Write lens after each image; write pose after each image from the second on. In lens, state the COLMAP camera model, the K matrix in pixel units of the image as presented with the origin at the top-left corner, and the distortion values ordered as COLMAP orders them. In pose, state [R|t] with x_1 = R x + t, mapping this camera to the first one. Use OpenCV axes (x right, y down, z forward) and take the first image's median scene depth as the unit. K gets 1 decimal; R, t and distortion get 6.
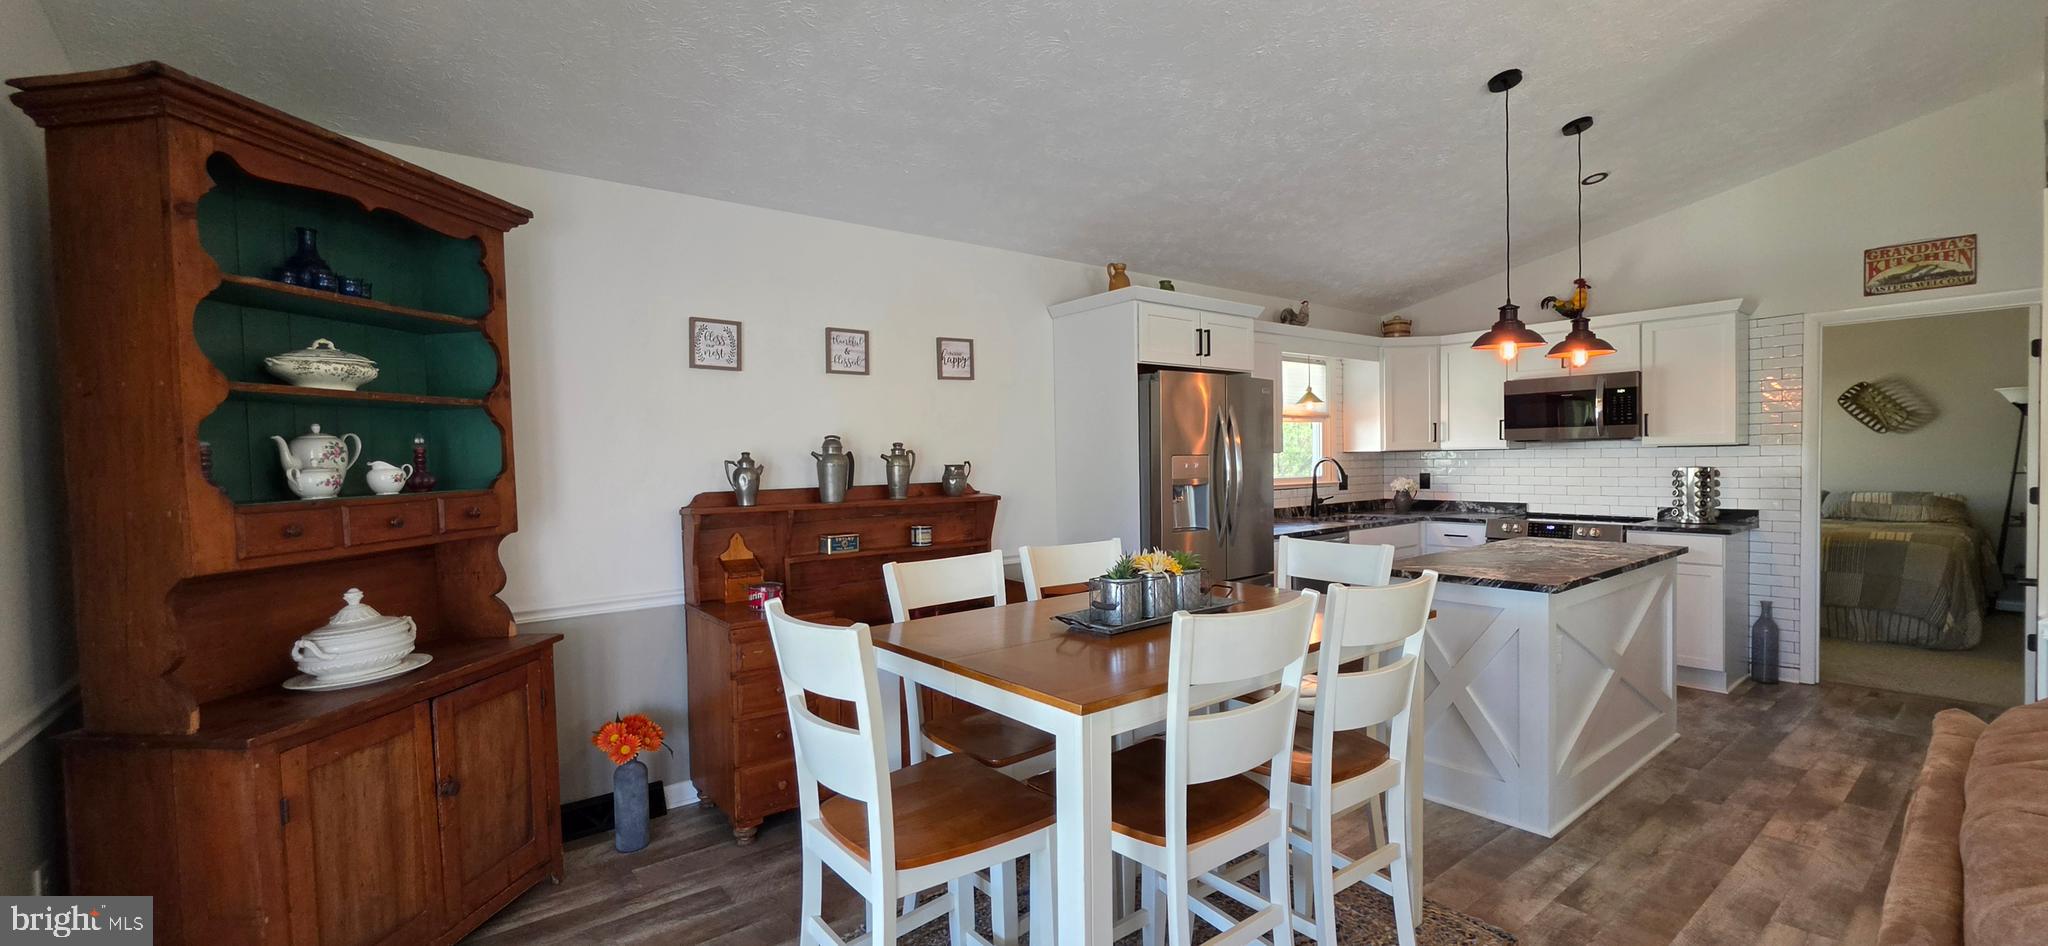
lens RADIAL K [[829.9, 0, 1031.7], [0, 829.9, 480.3], [0, 0, 1]] dist [-0.001149, -0.000300]
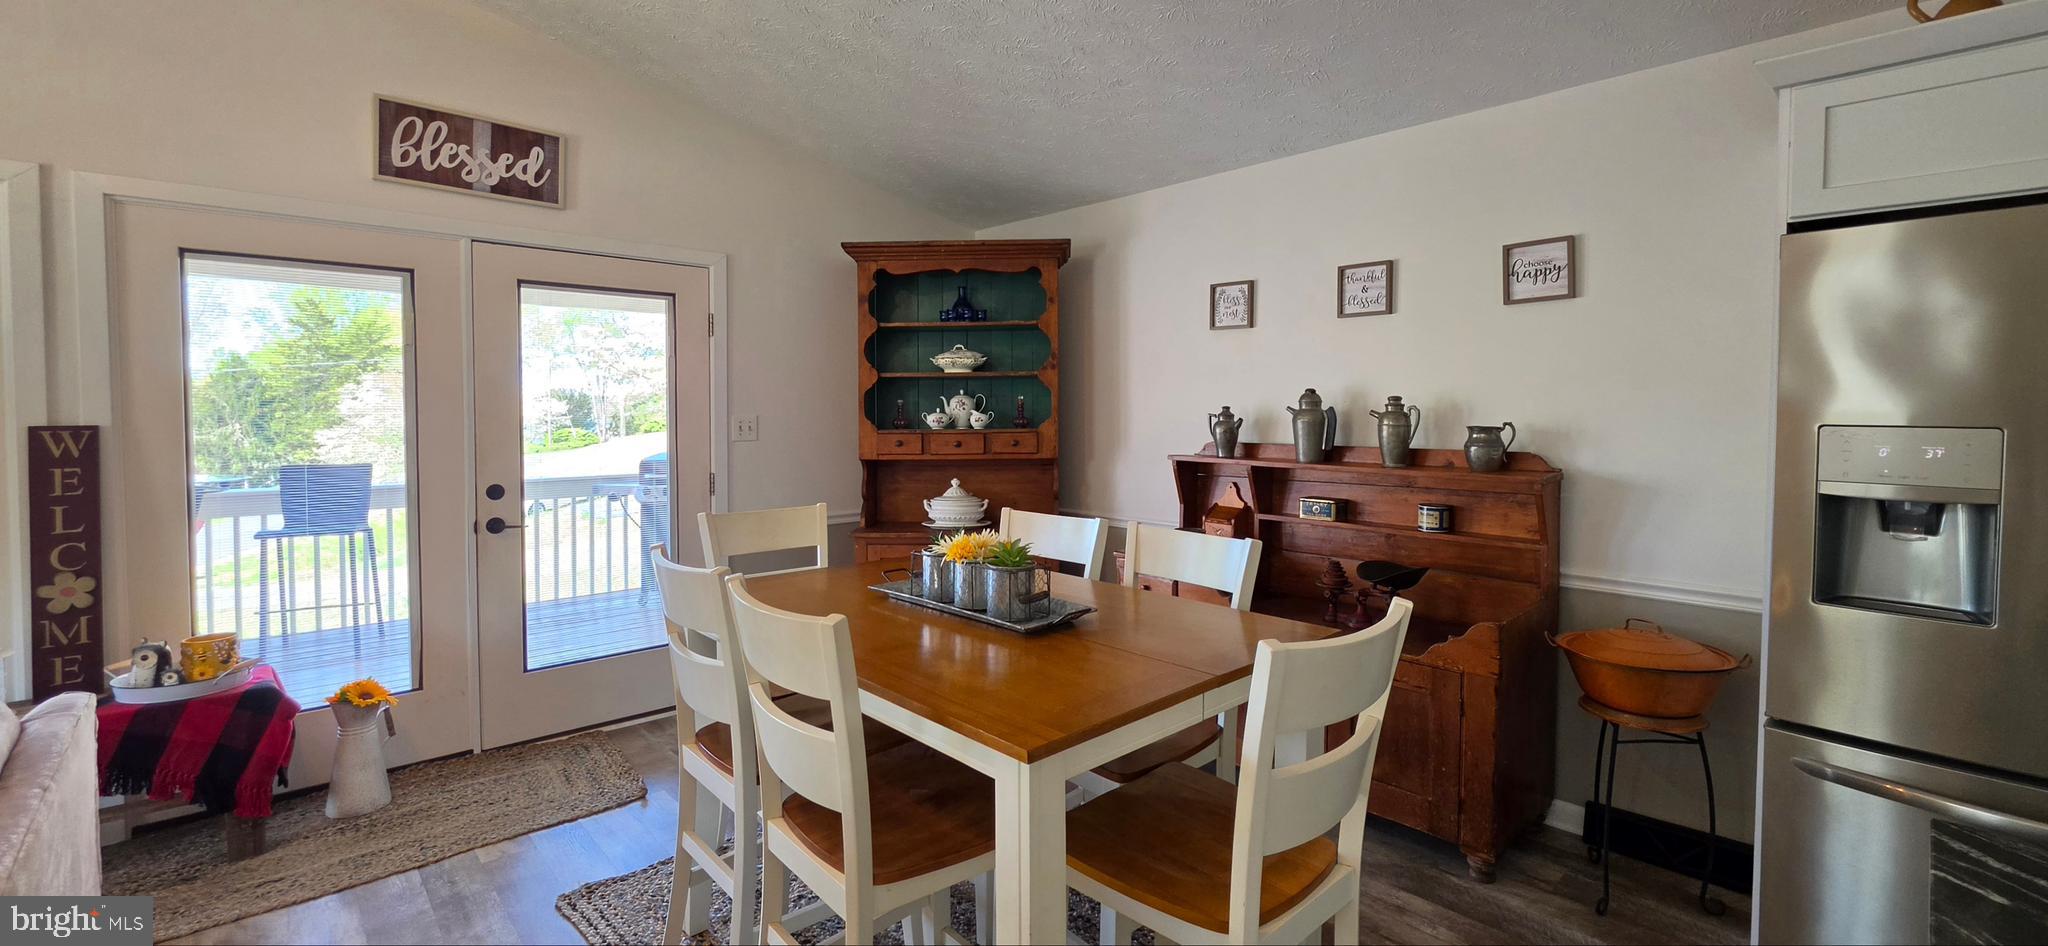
lens RADIAL K [[829.9, 0, 1041.7], [0, 829.9, 429.0], [0, 0, 1]] dist [-0.001149, -0.000300]
pose [[0.070564, 0.043342, -0.996565, 0.448768], [-0.031728, 0.998648, 0.041186, -0.027136], [0.997003, 0.028713, 0.071844, 0.450694]]
